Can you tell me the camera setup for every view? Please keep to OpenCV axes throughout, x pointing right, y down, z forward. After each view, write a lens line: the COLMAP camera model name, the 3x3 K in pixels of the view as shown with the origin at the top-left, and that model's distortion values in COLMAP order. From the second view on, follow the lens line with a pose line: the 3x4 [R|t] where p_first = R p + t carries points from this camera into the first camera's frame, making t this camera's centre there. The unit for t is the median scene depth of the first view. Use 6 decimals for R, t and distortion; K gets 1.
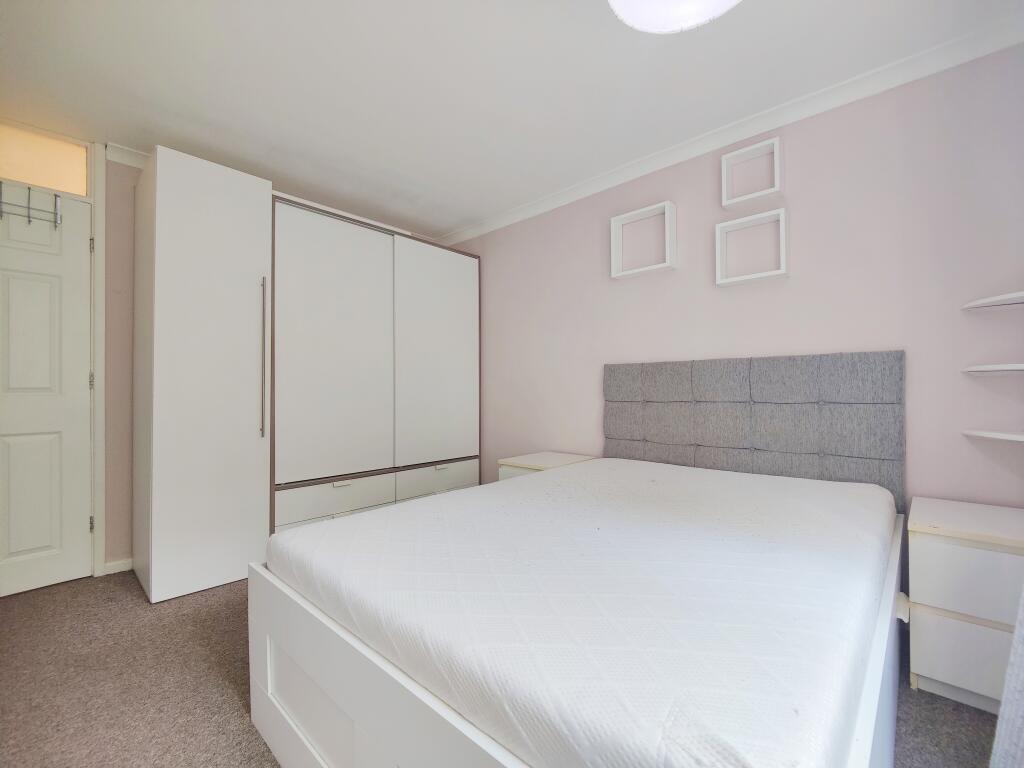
lens RADIAL K [[443.6, 0, 512.0], [0, 443.6, 384.0], [0, 0, 1]] dist [0.000936, -0.000320]
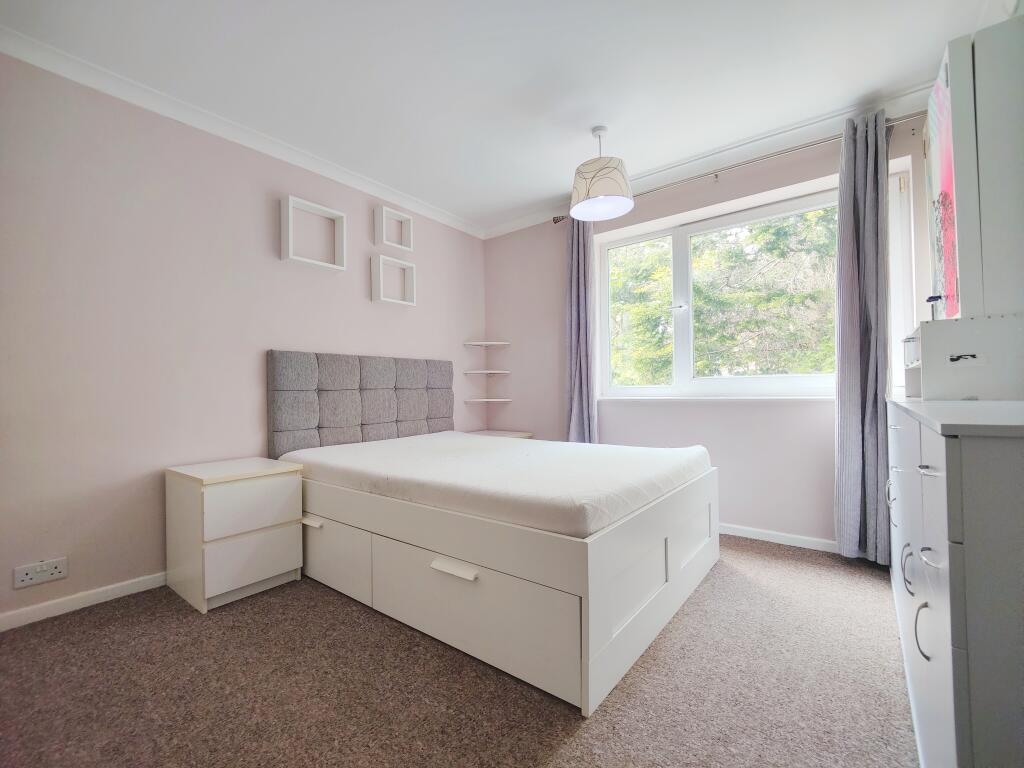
lens RADIAL K [[443.6, 0, 512.0], [0, 443.6, 384.0], [0, 0, 1]] dist [0.000936, -0.000320]
pose [[-0.087256, 0.021924, 0.995945, -0.970499], [0.001181, 0.999759, -0.021904, 0.060764], [-0.996185, -0.000735, -0.087261, 0.796456]]
